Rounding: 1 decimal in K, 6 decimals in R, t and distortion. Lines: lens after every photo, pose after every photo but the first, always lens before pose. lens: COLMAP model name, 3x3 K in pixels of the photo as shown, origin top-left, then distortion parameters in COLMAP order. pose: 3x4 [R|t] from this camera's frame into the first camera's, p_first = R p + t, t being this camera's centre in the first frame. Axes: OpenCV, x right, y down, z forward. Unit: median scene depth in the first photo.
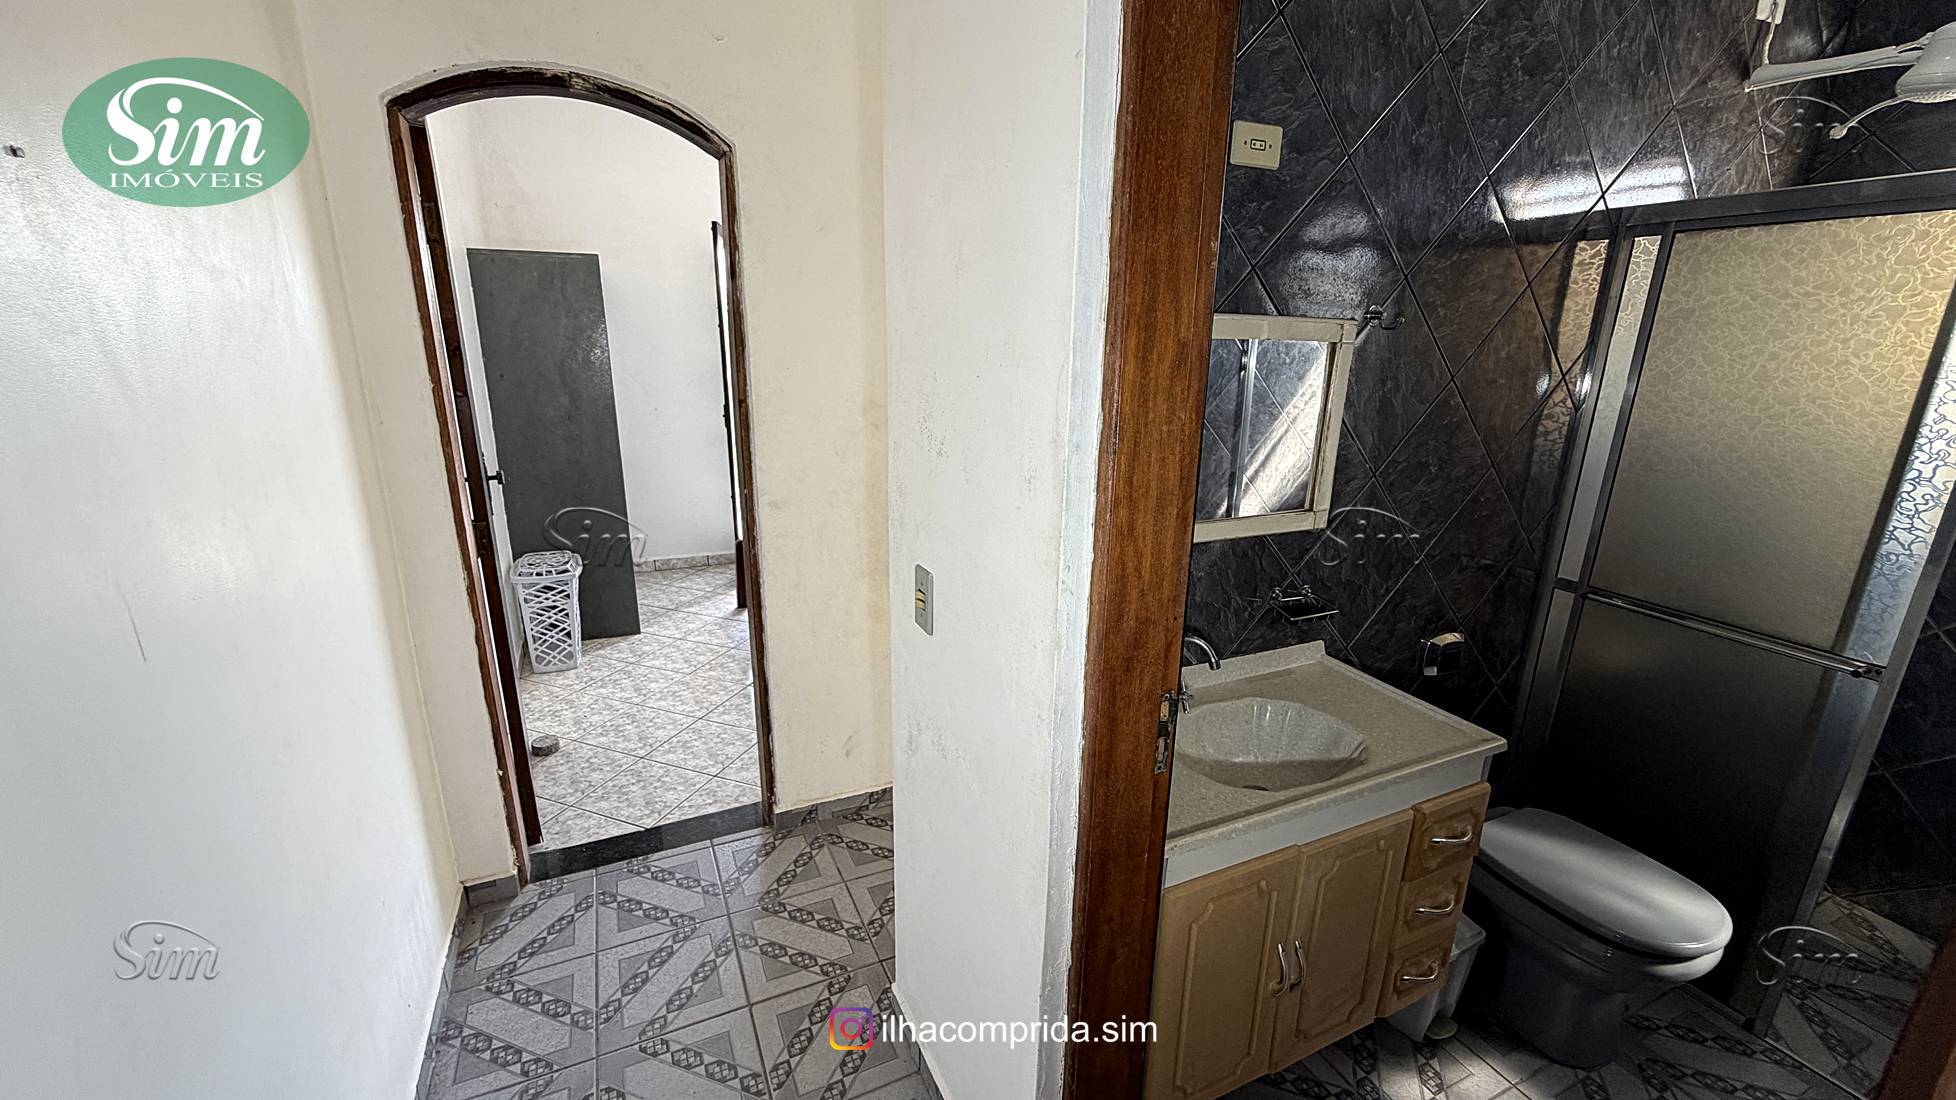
lens RADIAL K [[787.5, 0, 974.0], [0, 787.5, 554.9], [0, 0, 1]] dist [0.001950, -0.000635]
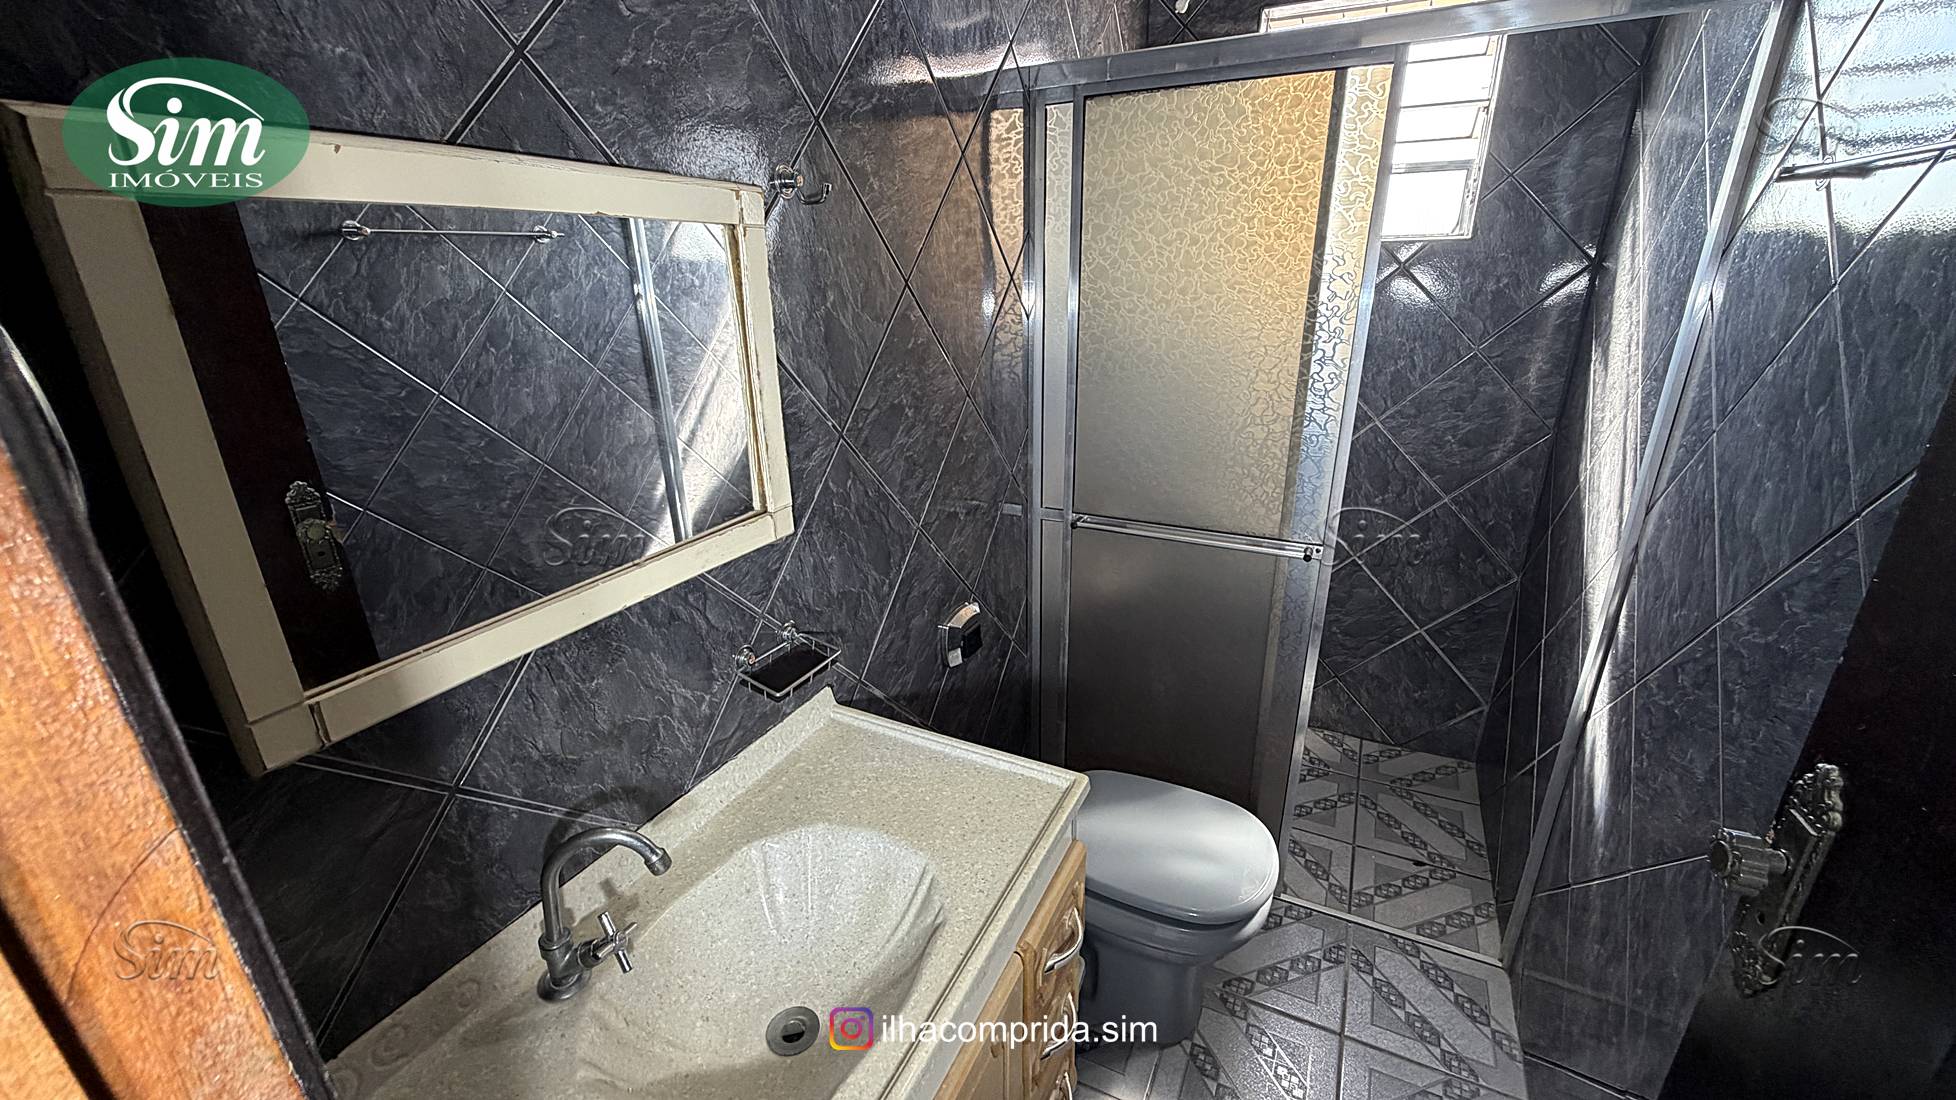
lens RADIAL K [[787.5, 0, 975.7], [0, 787.5, 549.2], [0, 0, 1]] dist [0.001950, -0.000635]
pose [[0.782518, -0.243067, 0.573222, 0.189898], [0.202975, 0.969943, 0.134207, -0.073968], [-0.588614, 0.011331, 0.808334, 0.392452]]
